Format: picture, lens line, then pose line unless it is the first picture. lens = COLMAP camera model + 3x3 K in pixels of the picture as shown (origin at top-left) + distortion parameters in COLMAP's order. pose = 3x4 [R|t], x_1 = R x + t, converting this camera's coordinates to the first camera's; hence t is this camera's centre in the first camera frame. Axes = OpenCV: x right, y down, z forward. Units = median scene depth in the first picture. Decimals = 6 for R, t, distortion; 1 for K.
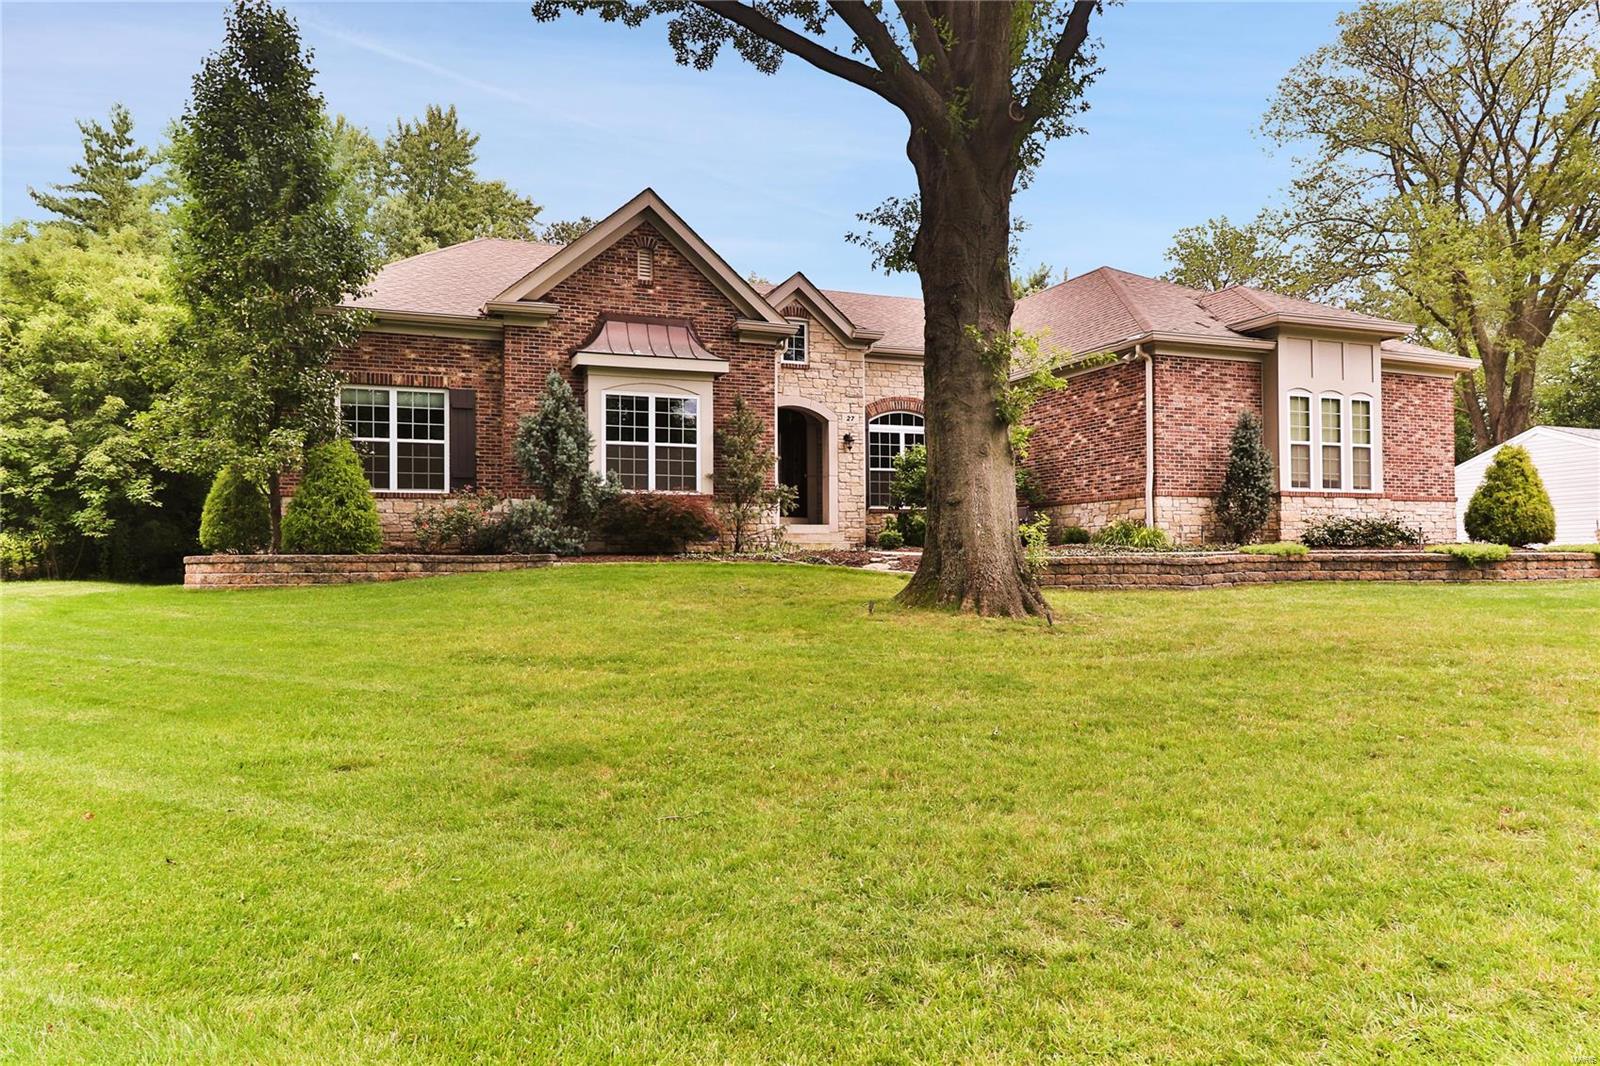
lens RADIAL K [[1139.1, 0, 806.8], [0, 1139.1, 569.3], [0, 0, 1]] dist [0.001116, -0.002961]
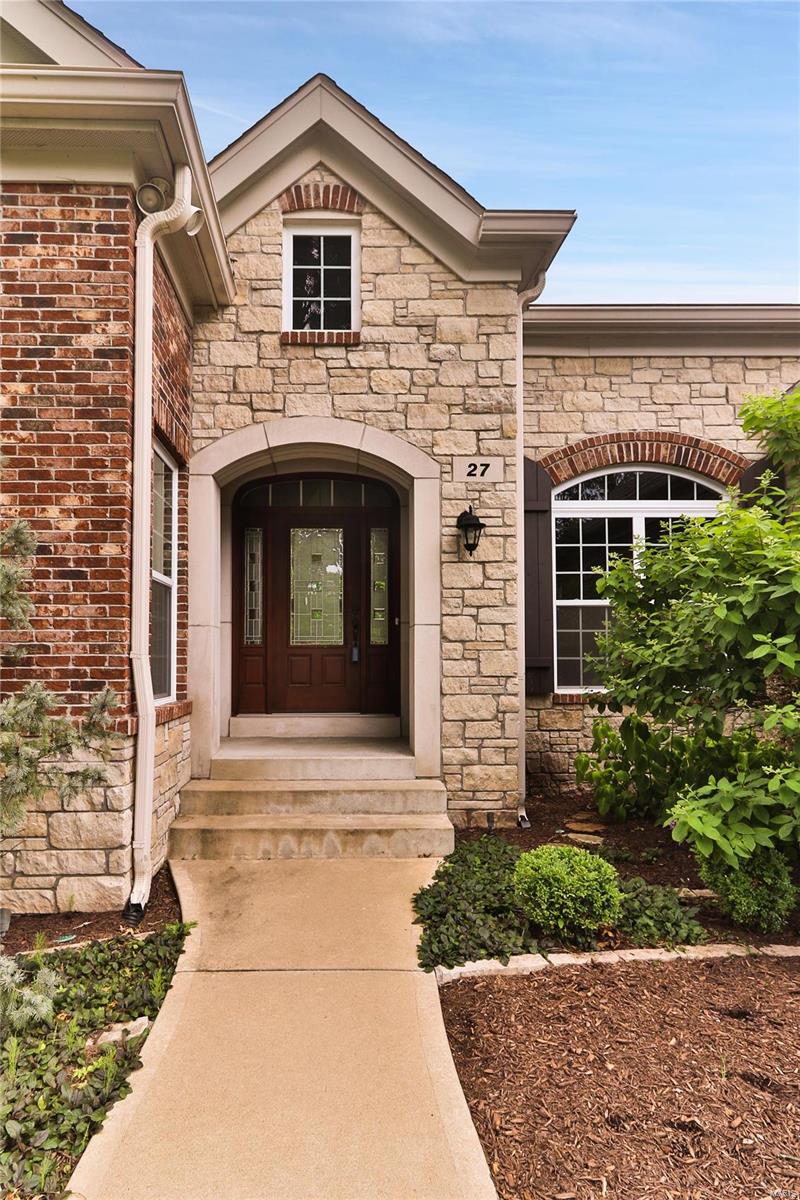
lens RADIAL K [[639.2, 0, 333.5], [0, 639.2, 641.2], [0, 0, 1]] dist [0.027979, -0.019705]
pose [[0.926839, -0.001382, -0.375457, 0.084574], [-0.008068, 0.999689, -0.023597, -0.081924], [0.375373, 0.024899, 0.926539, 0.910865]]
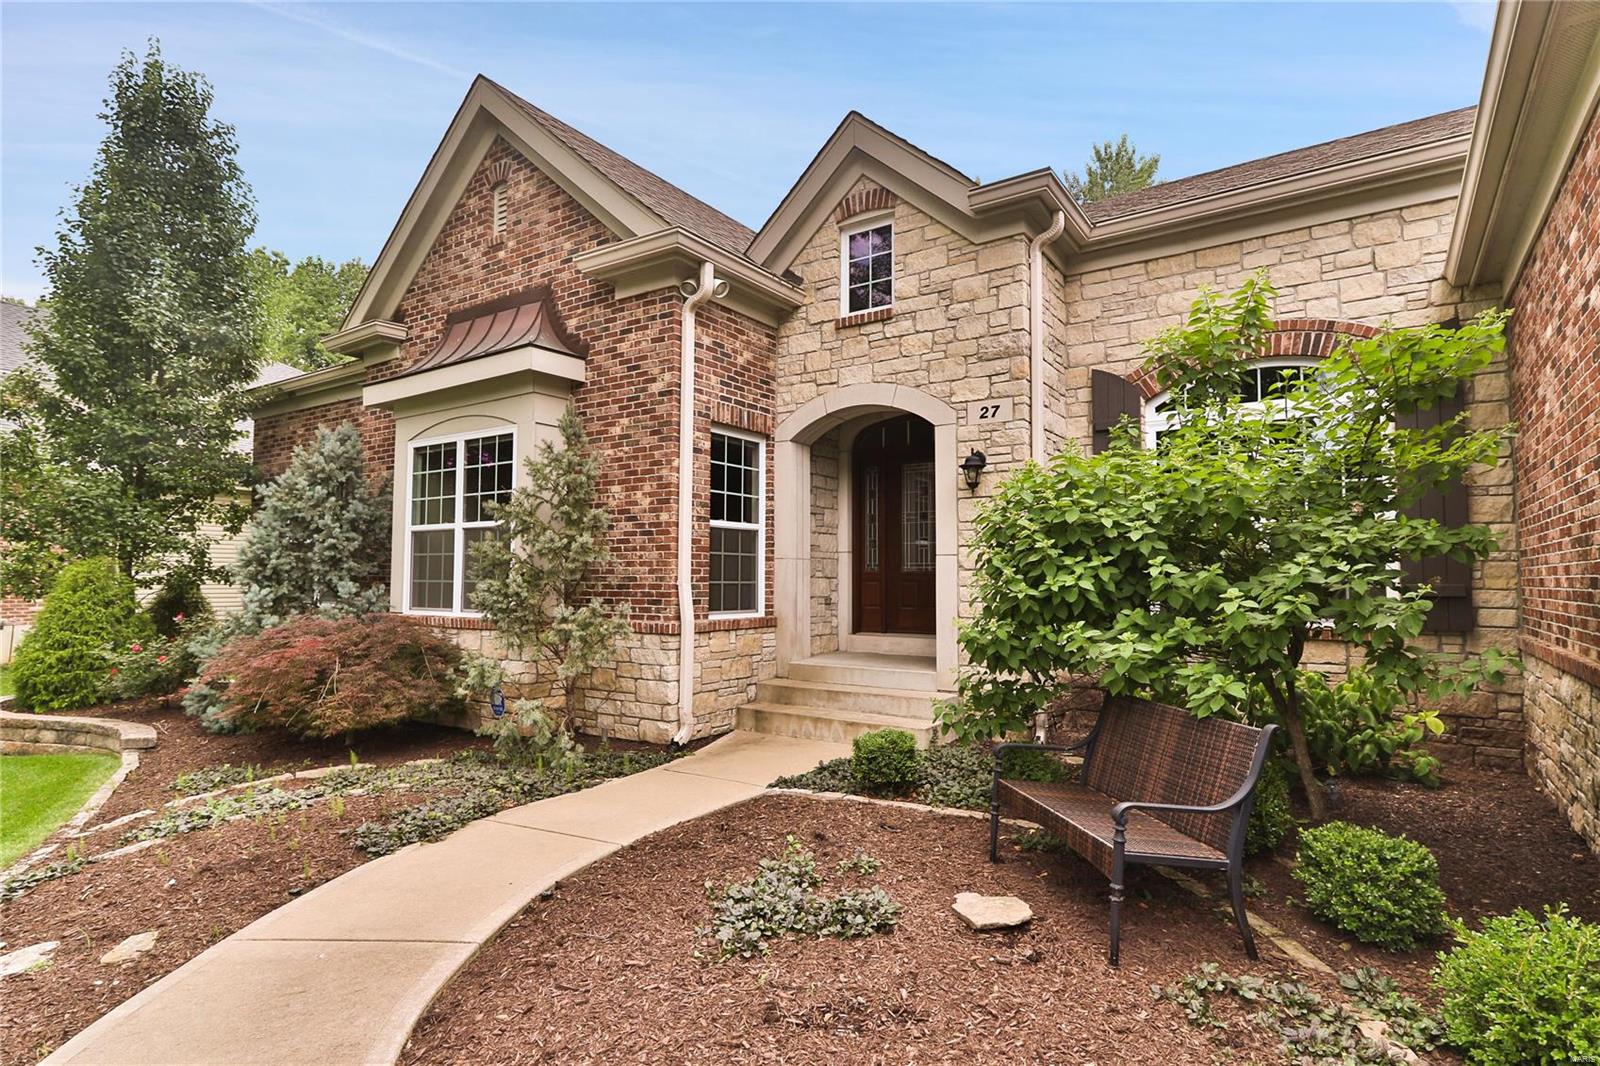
lens RADIAL K [[839.6, 0, 800.0], [0, 839.6, 533.0], [0, 0, 1]] dist [0.017518, -0.001104]
pose [[0.538492, -0.035961, -0.841863, 0.291866], [-0.004801, 0.998942, -0.045741, -0.086756], [0.842617, 0.028673, 0.537750, 0.903617]]
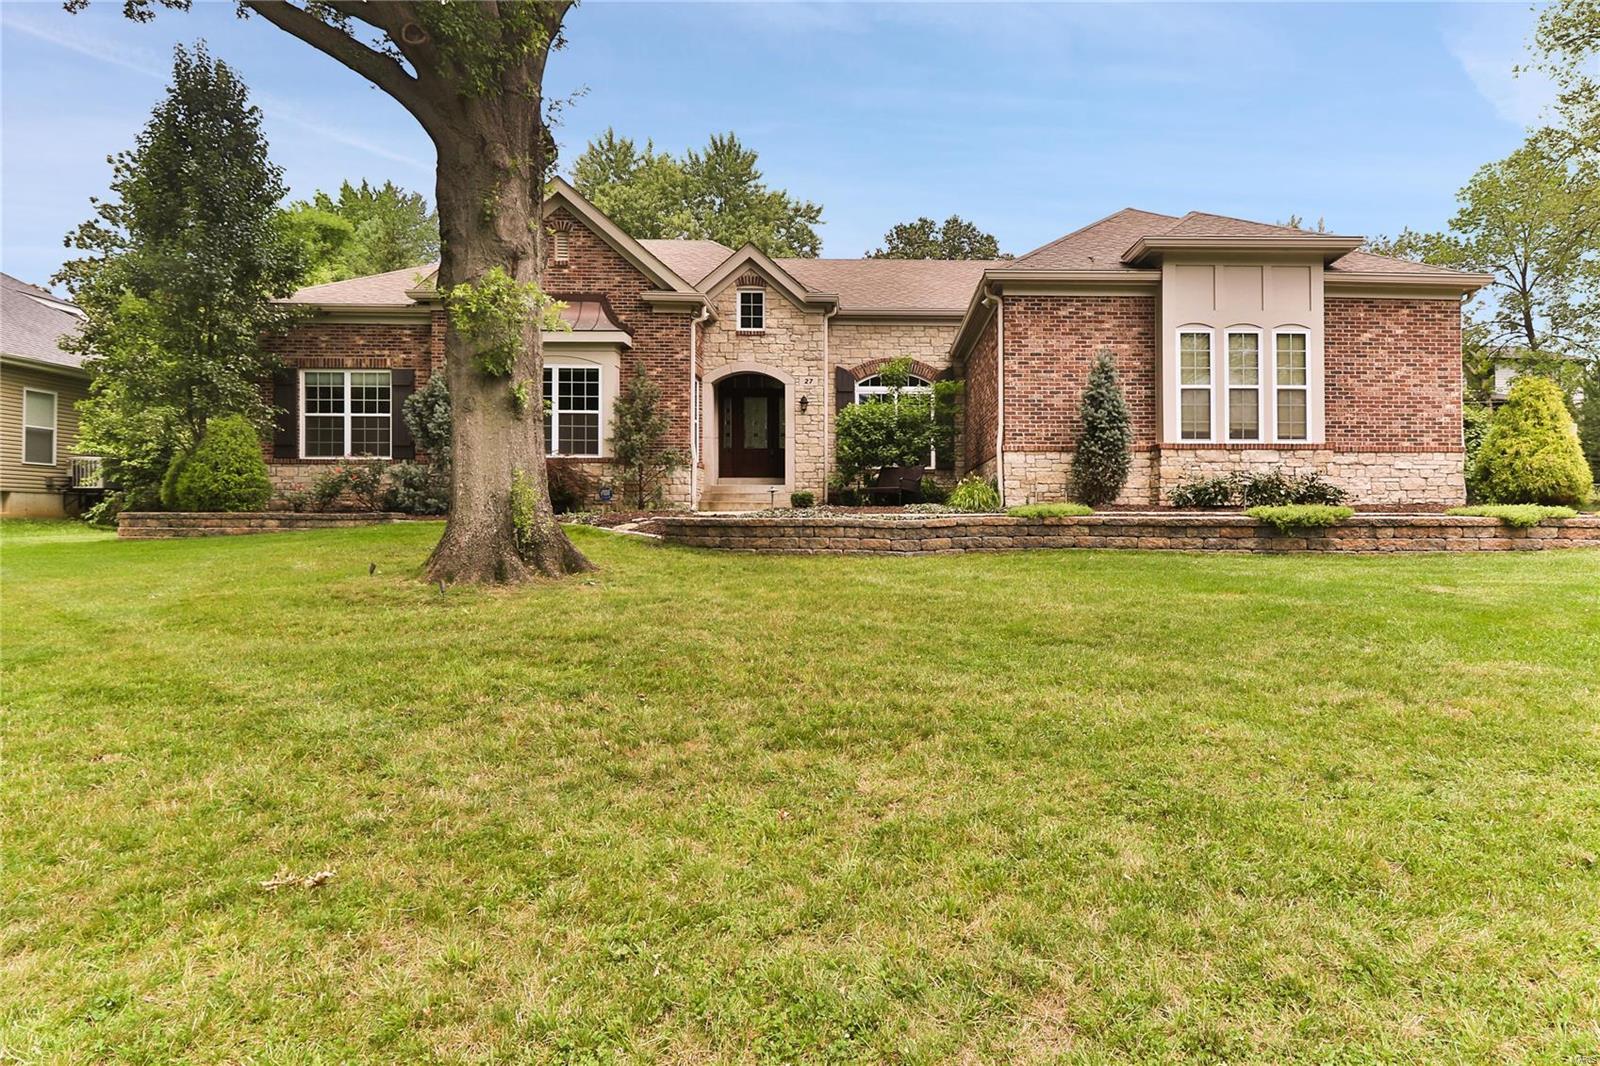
lens RADIAL K [[984.4, 0, 913.6], [0, 984.4, 524.9], [0, 0, 1]] dist [0.008662, -0.000818]
pose [[0.937645, 0.008718, -0.347485, 0.502926], [-0.008677, 0.999961, 0.001673, -0.006400], [0.347486, 0.001446, 0.937684, 0.234061]]
